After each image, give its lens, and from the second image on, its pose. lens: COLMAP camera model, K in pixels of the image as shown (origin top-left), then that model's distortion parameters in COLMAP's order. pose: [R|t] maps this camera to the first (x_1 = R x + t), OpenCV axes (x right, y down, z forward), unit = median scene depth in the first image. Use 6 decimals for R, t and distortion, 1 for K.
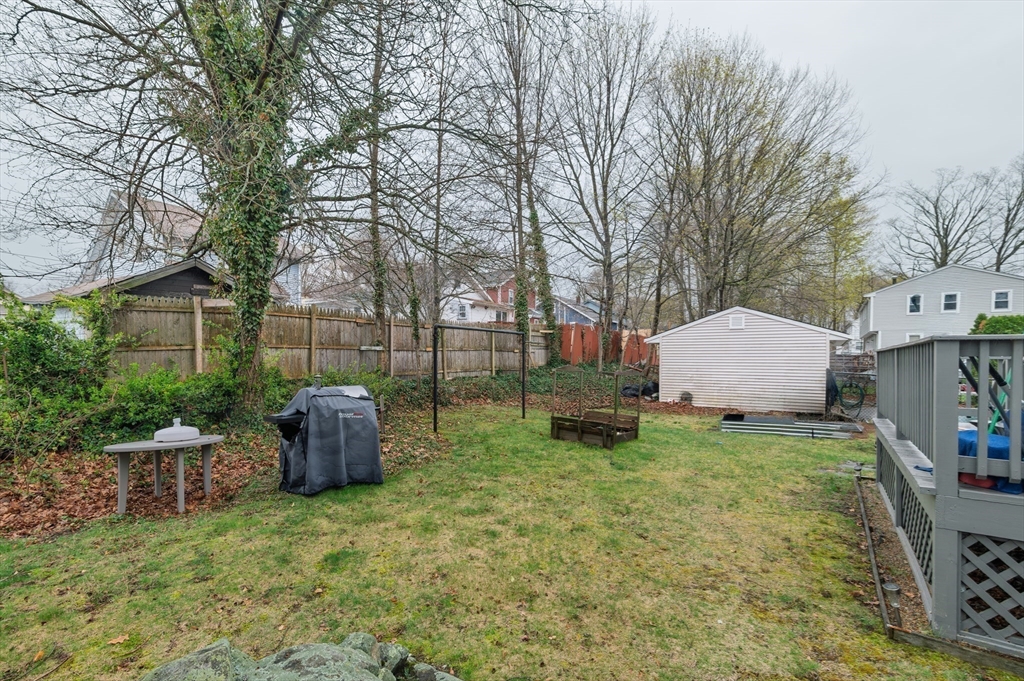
lens RADIAL K [[483.2, 0, 543.2], [0, 483.2, 338.1], [0, 0, 1]] dist [-0.000477, -0.000601]
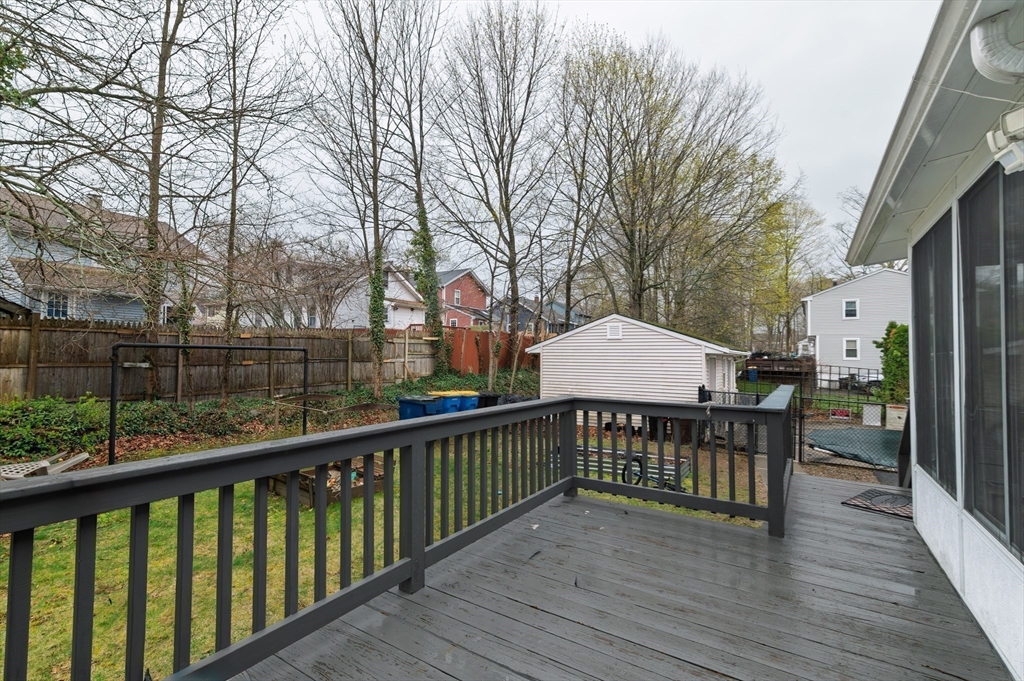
lens RADIAL K [[483.2, 0, 543.2], [0, 483.2, 338.1], [0, 0, 1]] dist [-0.000477, -0.000601]
pose [[0.998199, 0.001060, 0.059982, 0.298234], [-0.001099, 0.999999, 0.000624, -0.027552], [-0.059981, -0.000688, 0.998199, 0.124104]]
